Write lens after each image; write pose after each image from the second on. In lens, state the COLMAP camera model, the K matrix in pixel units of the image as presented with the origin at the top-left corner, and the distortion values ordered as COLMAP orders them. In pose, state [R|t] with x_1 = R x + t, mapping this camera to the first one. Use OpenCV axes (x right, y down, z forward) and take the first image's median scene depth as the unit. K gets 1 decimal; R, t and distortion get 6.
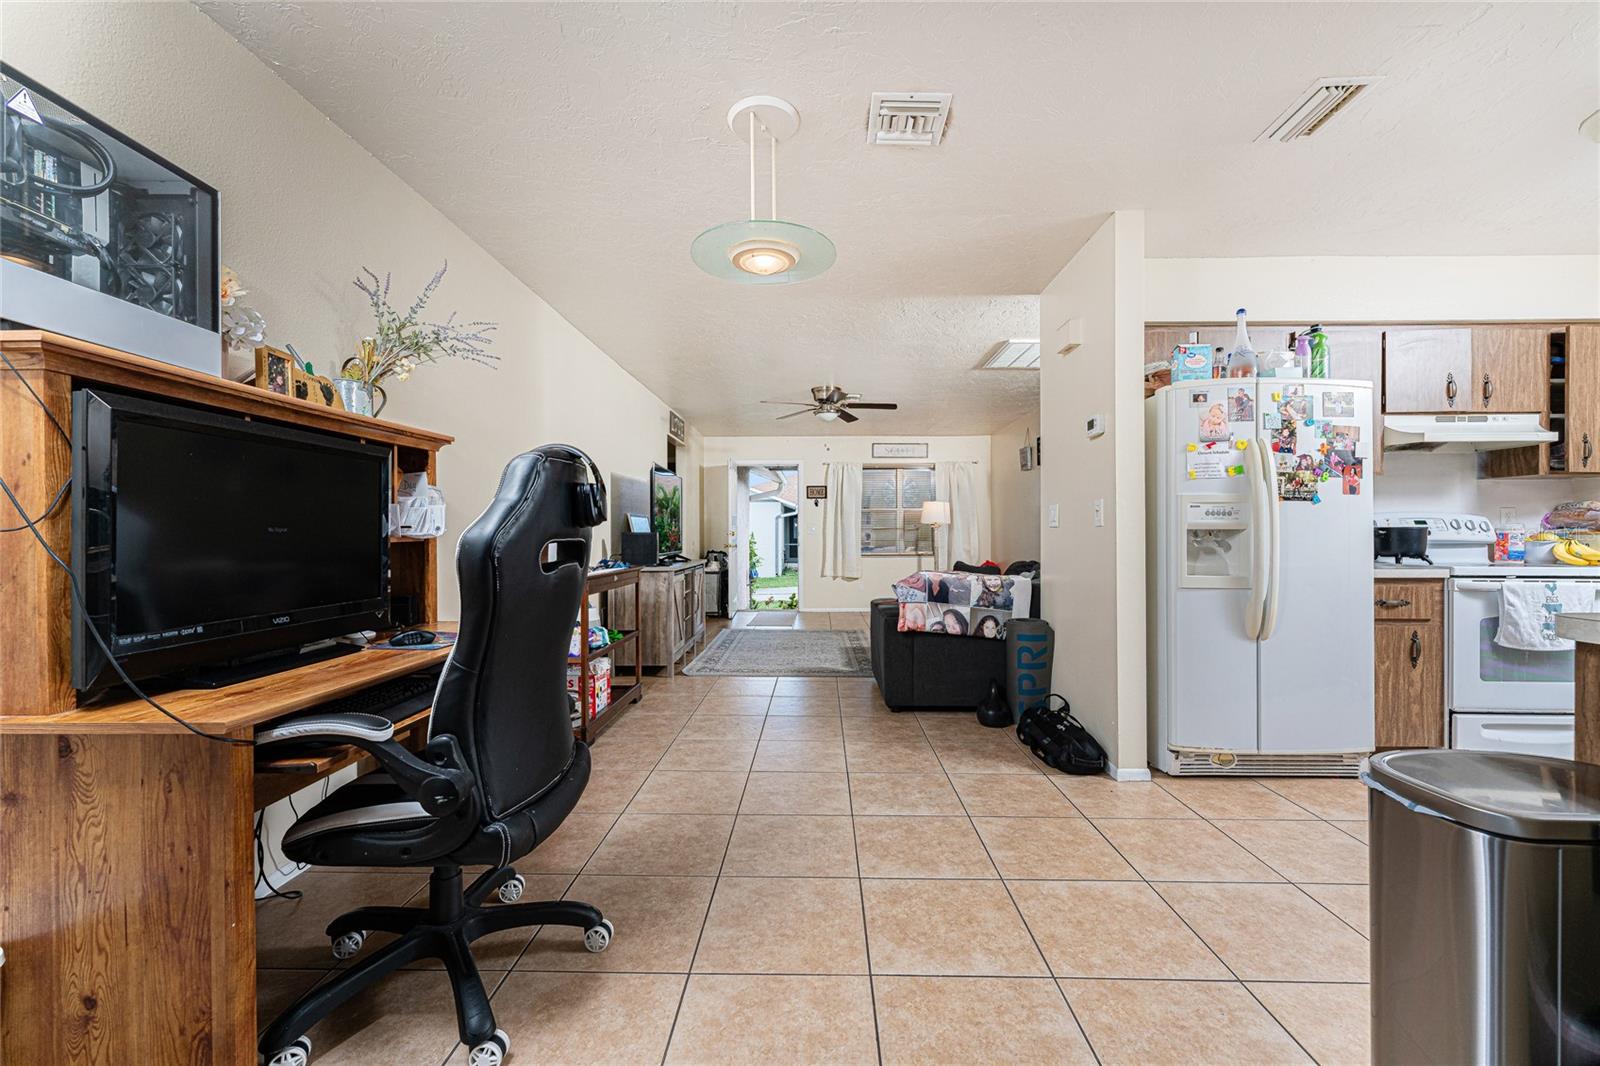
lens RADIAL K [[650.2, 0, 800.9], [0, 650.2, 538.4], [0, 0, 1]] dist [0.000948, 0.000258]
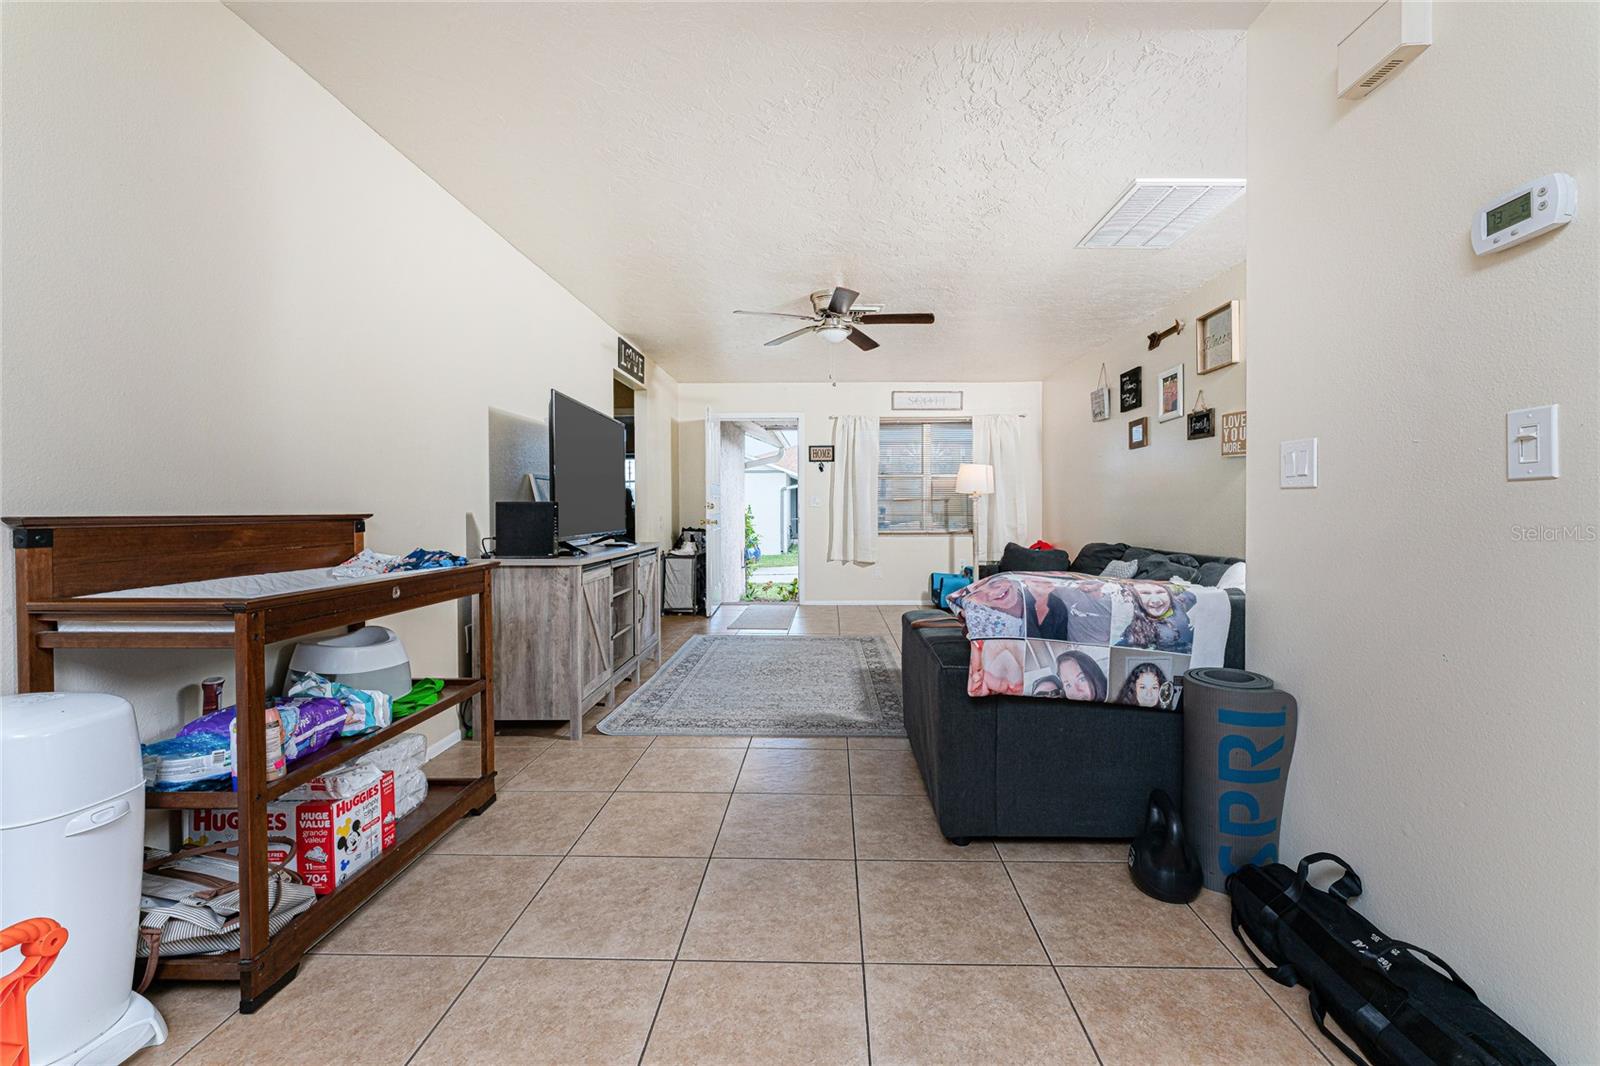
lens RADIAL K [[665.6, 0, 813.1], [0, 665.6, 527.0], [0, 0, 1]] dist [-0.000272, 0.000163]
pose [[0.999992, -0.001007, 0.003988, 0.018835], [0.000919, 0.999760, 0.021877, 0.000430], [-0.004009, -0.021873, 0.999753, 0.341963]]
